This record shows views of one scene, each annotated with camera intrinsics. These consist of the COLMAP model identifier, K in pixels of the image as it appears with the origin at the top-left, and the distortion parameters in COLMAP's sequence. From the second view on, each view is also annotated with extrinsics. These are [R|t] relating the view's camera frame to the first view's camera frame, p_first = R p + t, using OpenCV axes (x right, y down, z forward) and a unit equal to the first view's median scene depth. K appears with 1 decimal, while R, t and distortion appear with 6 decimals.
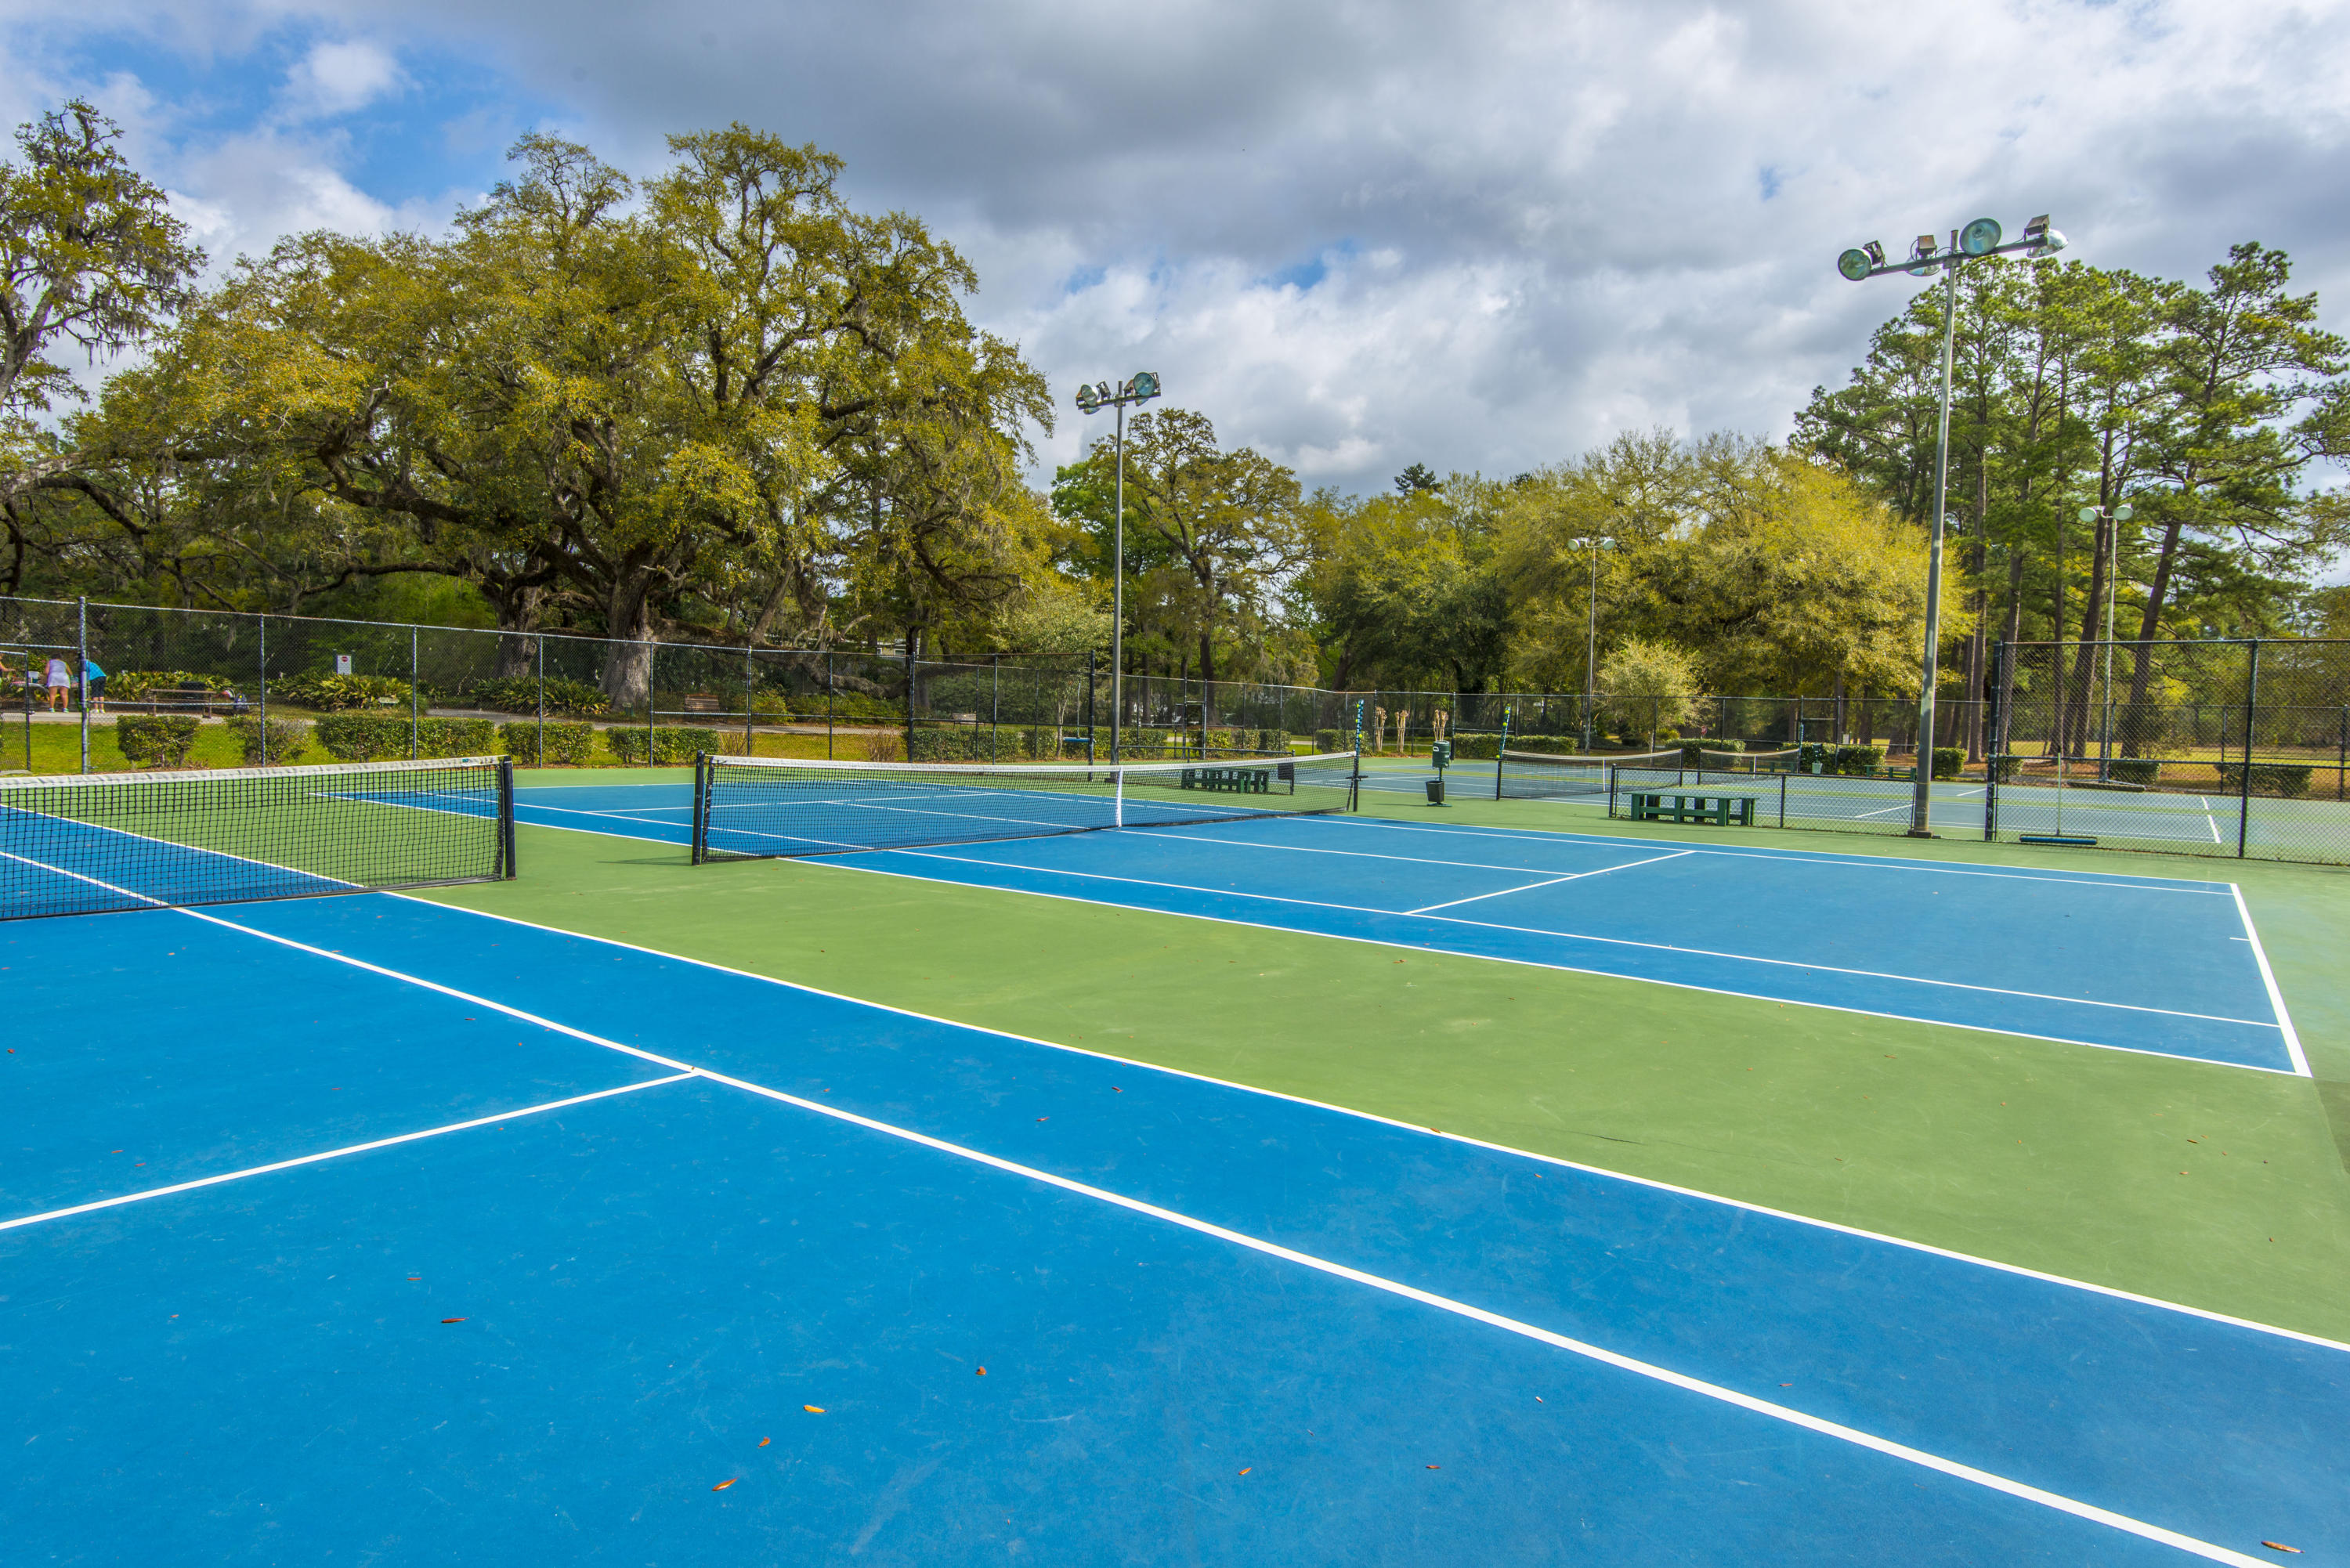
lens RADIAL K [[1231.6, 0, 1175.0], [0, 1231.6, 784.0], [0, 0, 1]] dist [0.003536, -0.011719]
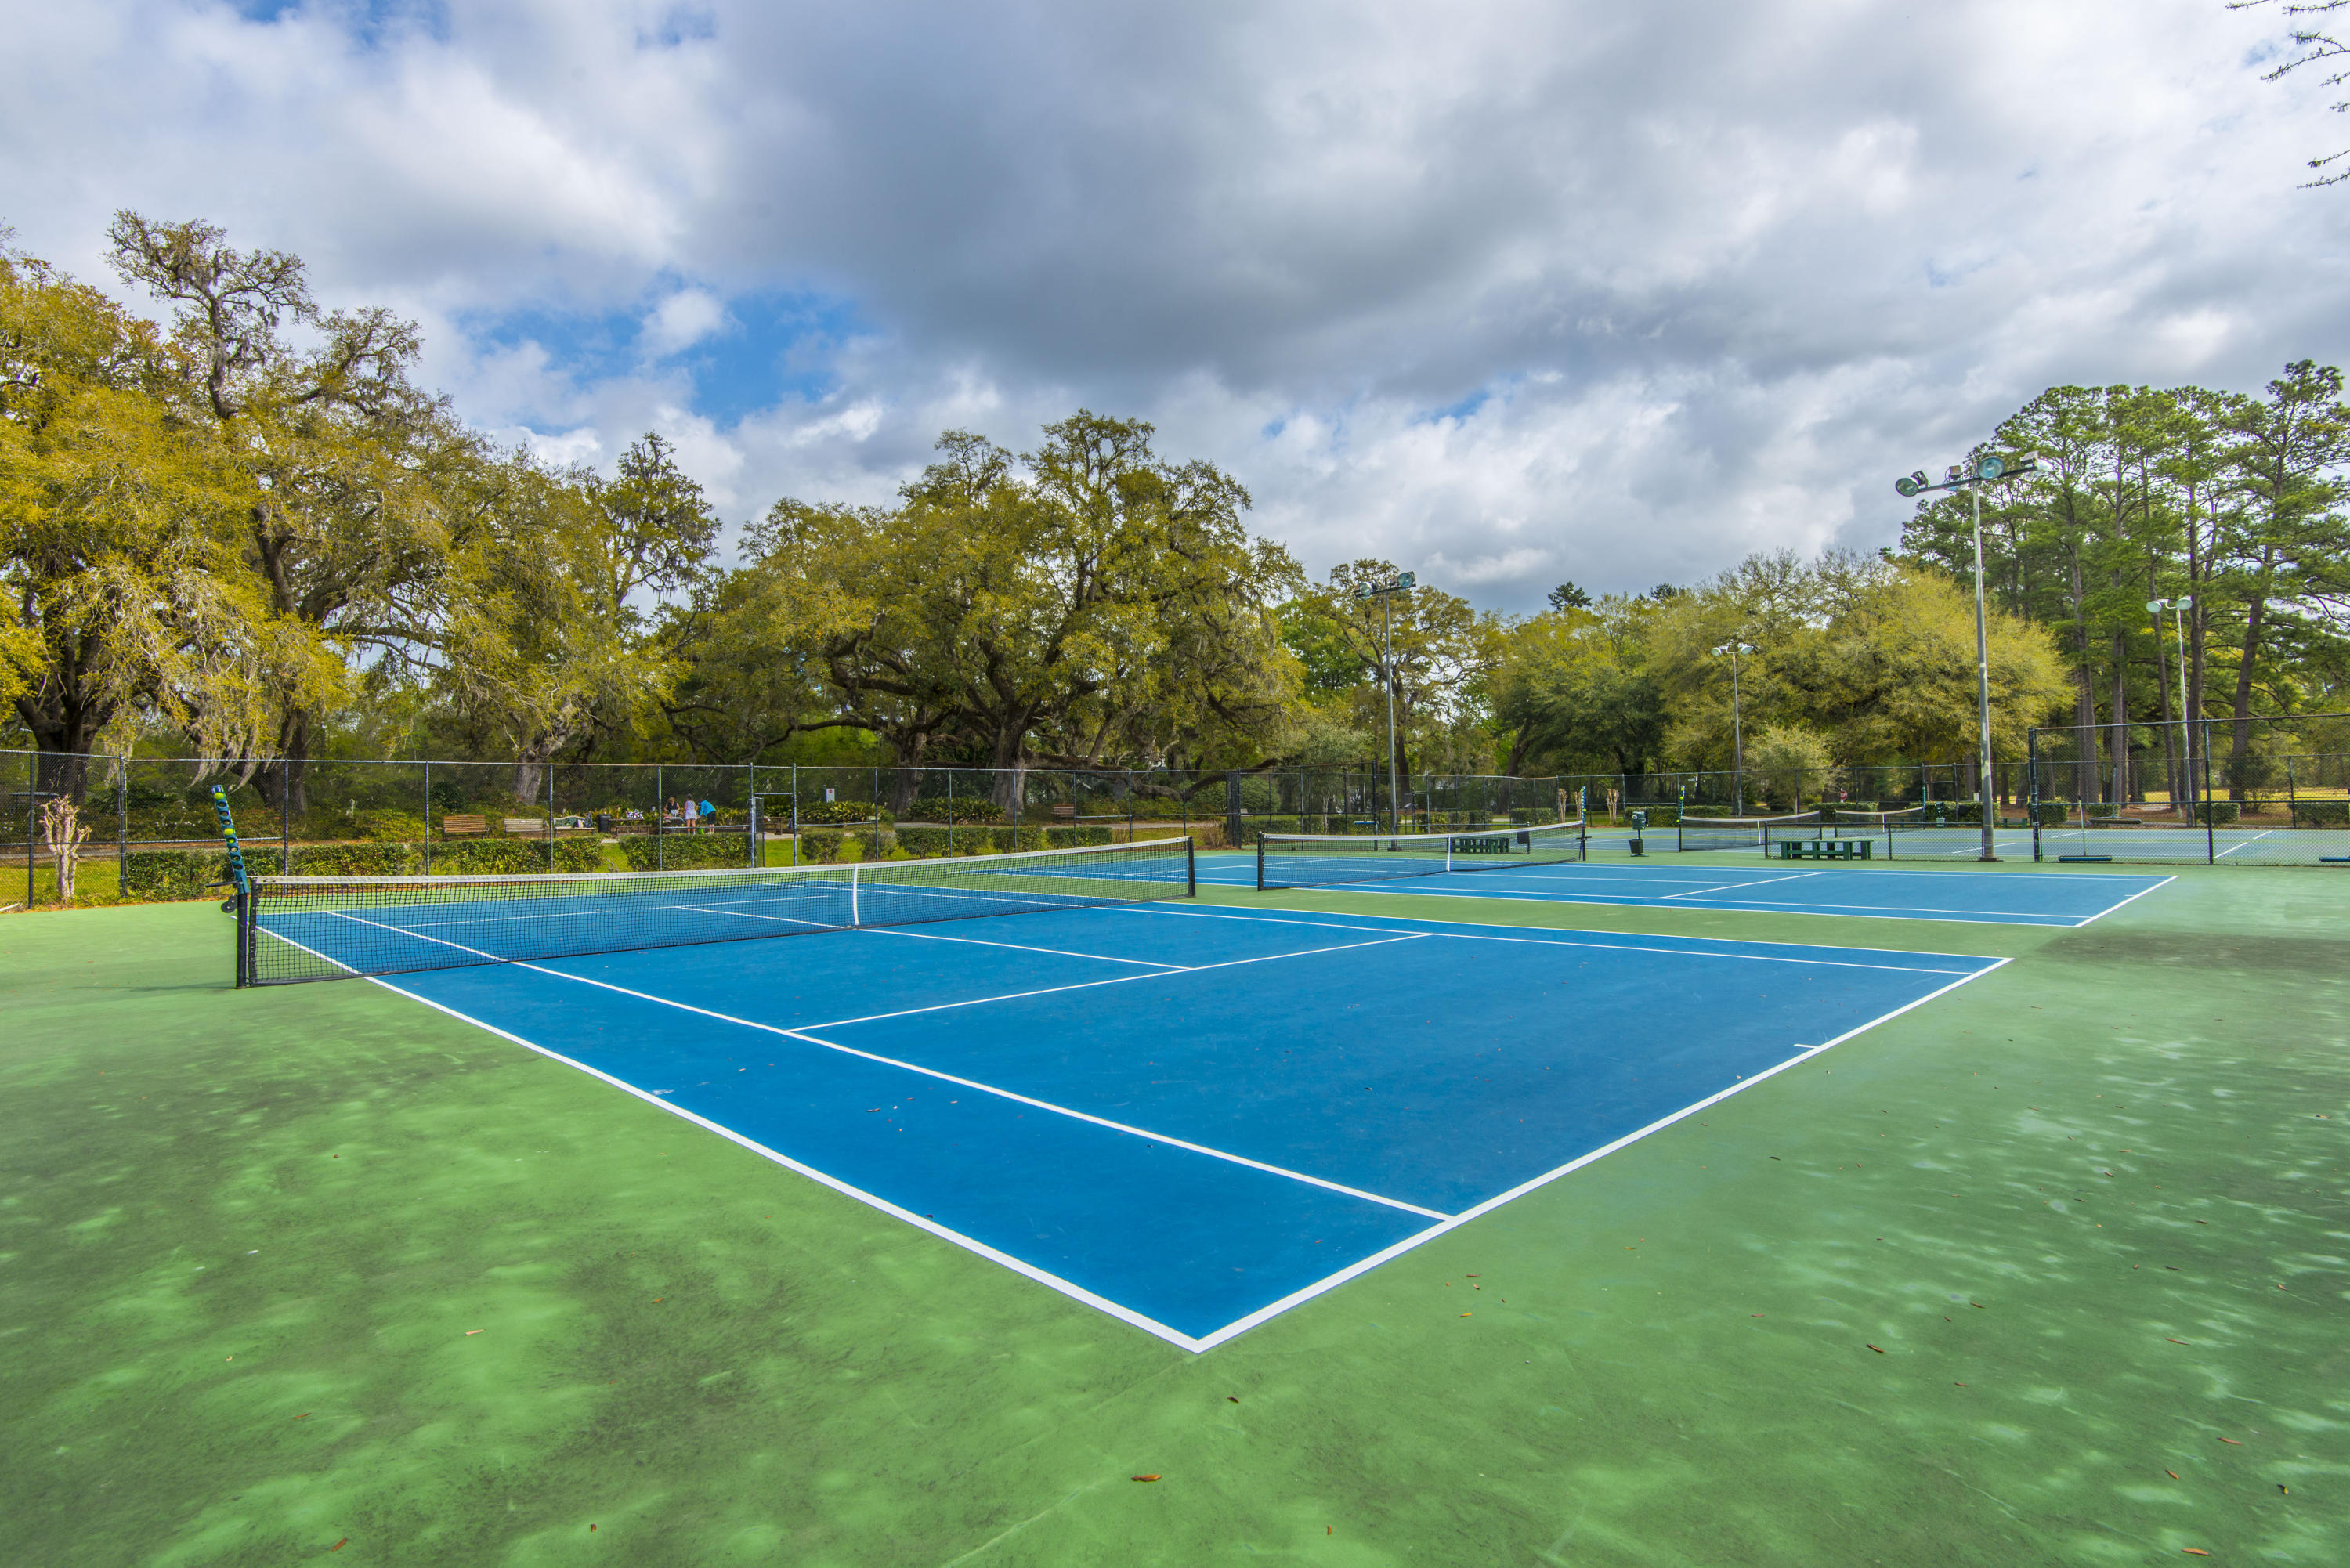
lens RADIAL K [[1086.3, 0, 1175.0], [0, 1086.3, 784.0], [0, 0, 1]] dist [-0.011358, 0.000390]
pose [[0.987147, -0.049628, -0.151915, -0.056287], [0.037769, 0.996081, -0.079980, 0.006132], [0.155289, 0.073214, 0.985152, -0.153216]]
